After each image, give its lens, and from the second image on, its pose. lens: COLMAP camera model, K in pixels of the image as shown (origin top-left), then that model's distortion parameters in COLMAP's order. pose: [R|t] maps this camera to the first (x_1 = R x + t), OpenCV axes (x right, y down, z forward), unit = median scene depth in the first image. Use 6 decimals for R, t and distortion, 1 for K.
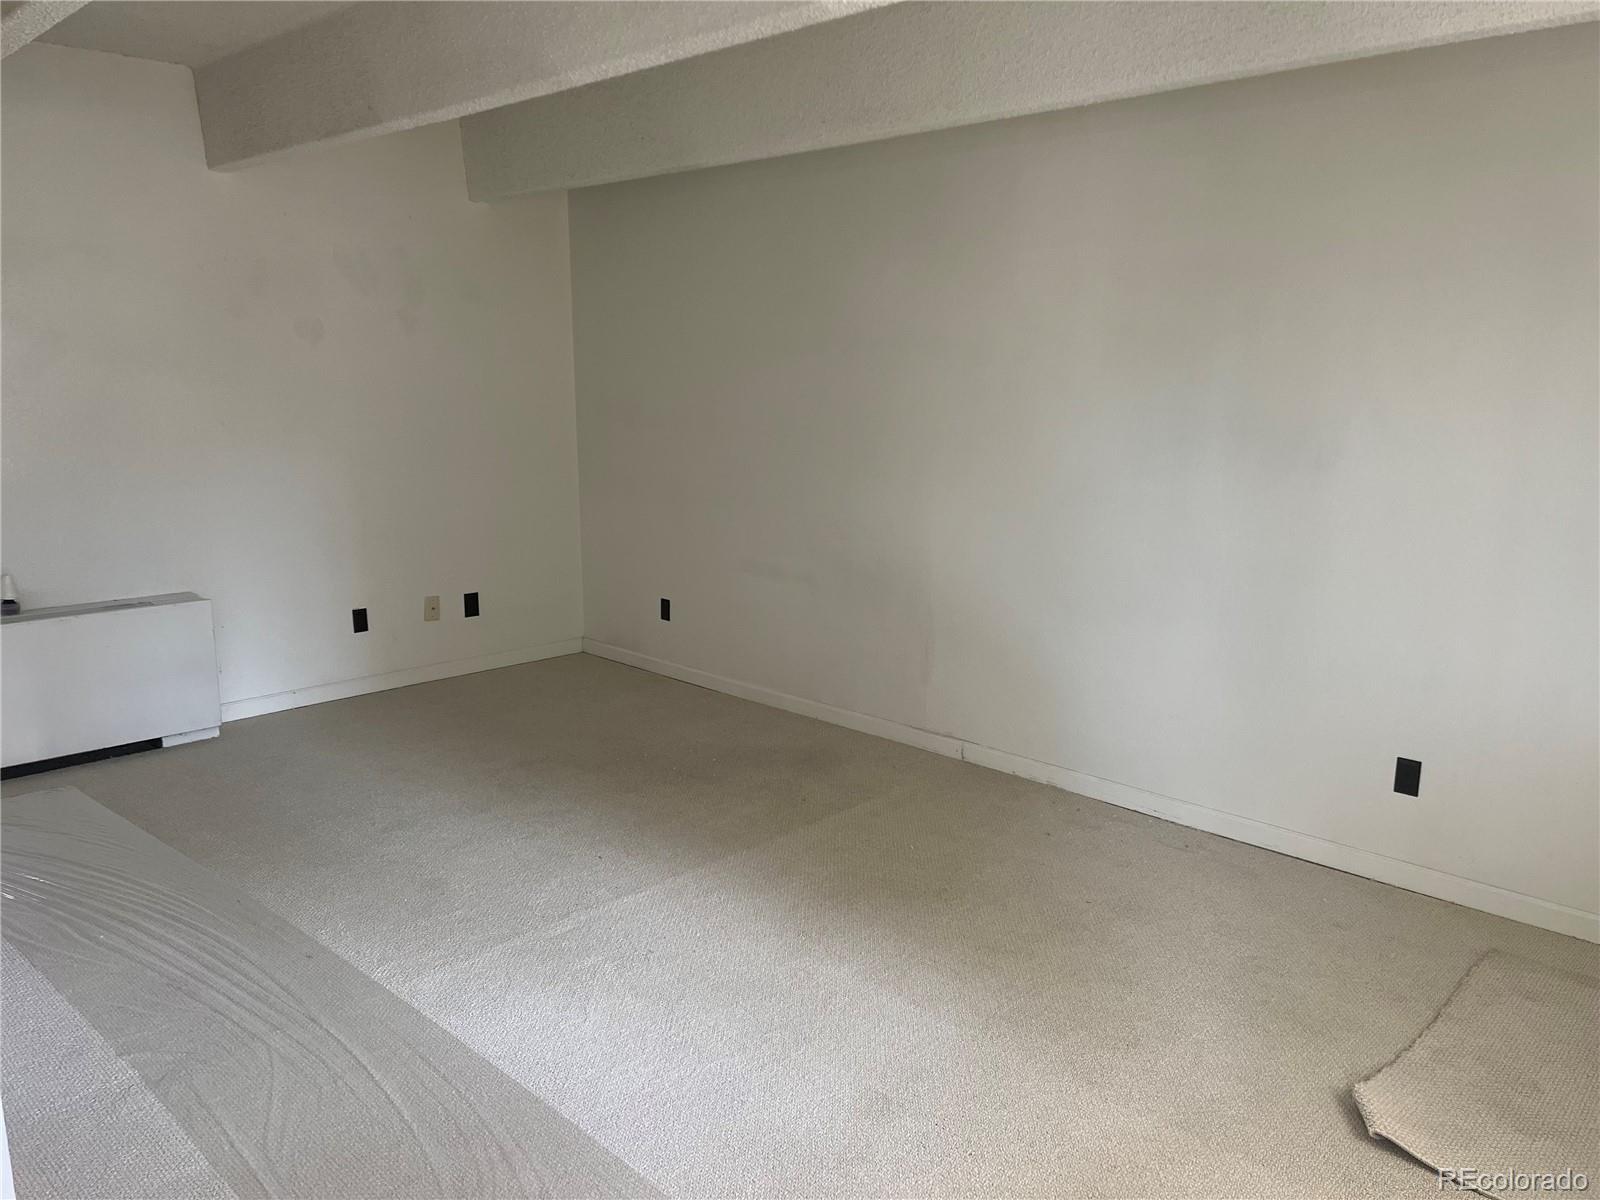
lens RADIAL K [[1207.5, 0, 807.7], [0, 1207.5, 601.0], [0, 0, 1]] dist [0.049912, -0.052242]
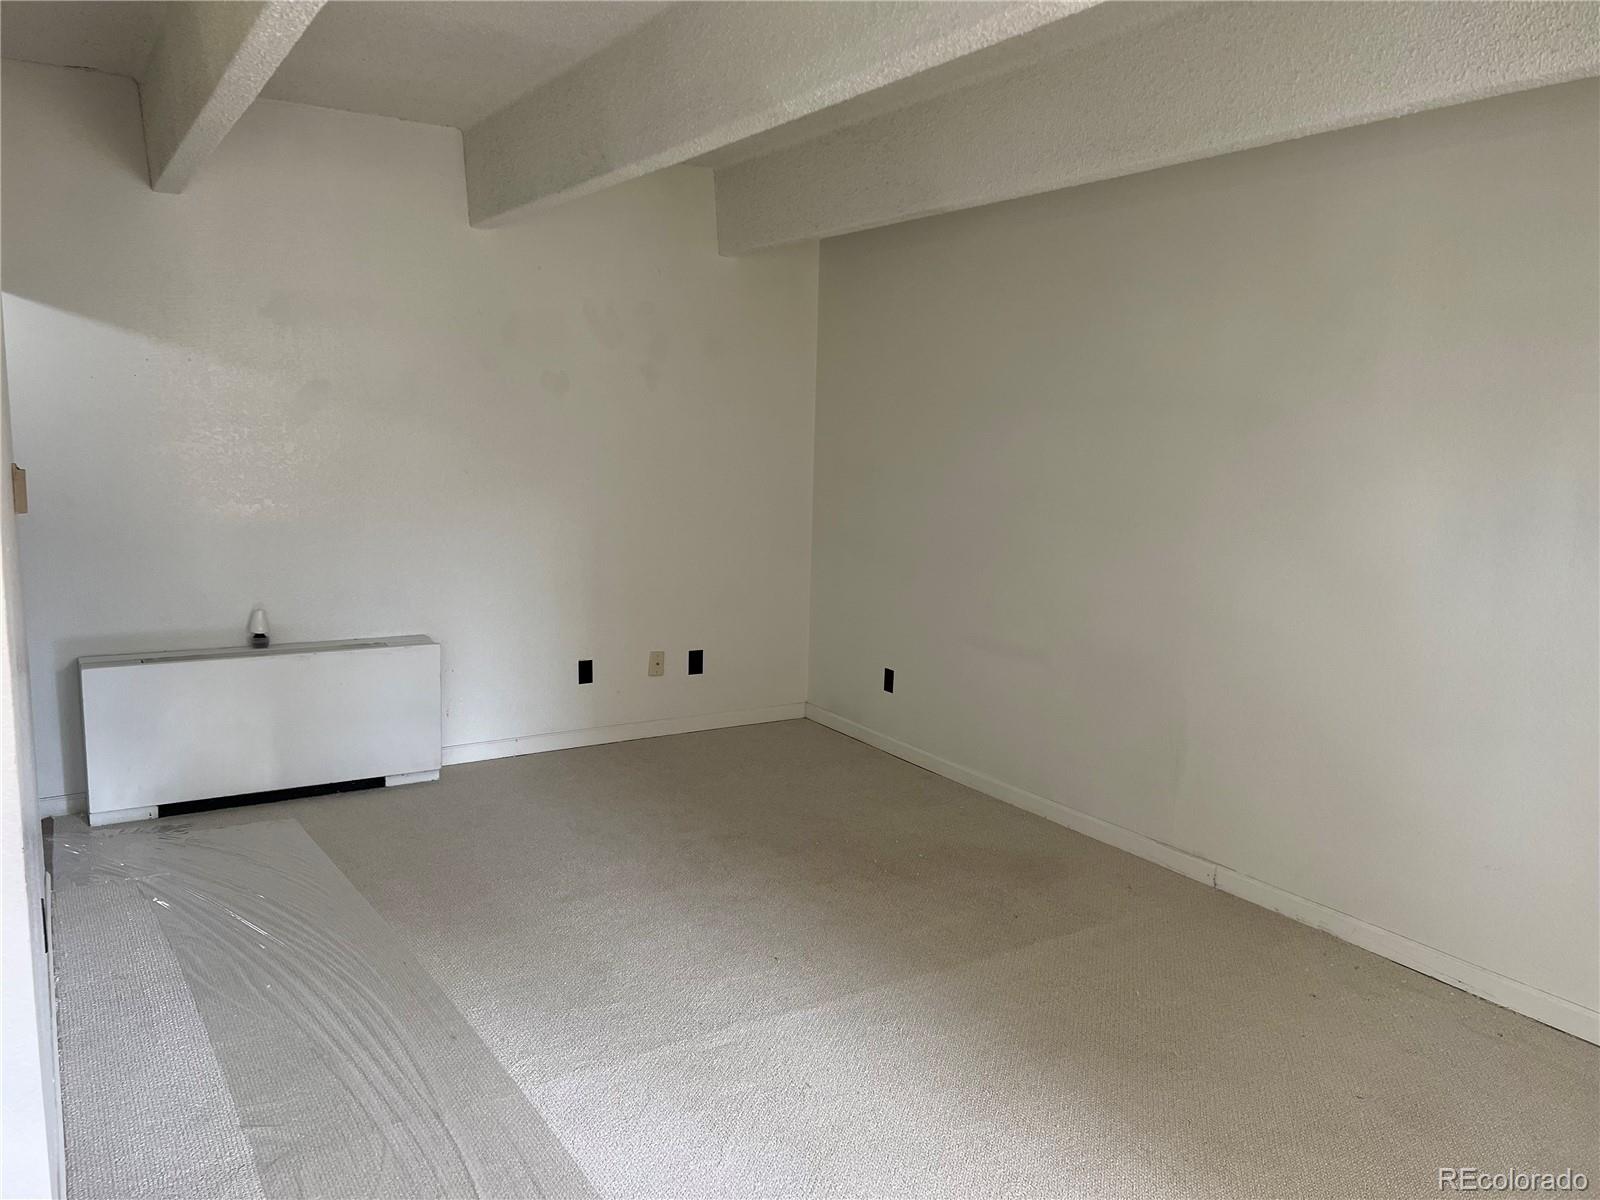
lens RADIAL K [[1207.5, 0, 793.0], [0, 1207.5, 598.6], [0, 0, 1]] dist [0.049912, -0.052242]
pose [[0.970274, 0.051851, -0.236391, 0.037902], [-0.063775, 0.997034, -0.043070, -0.016706], [0.233457, 0.056865, 0.970703, 0.104140]]
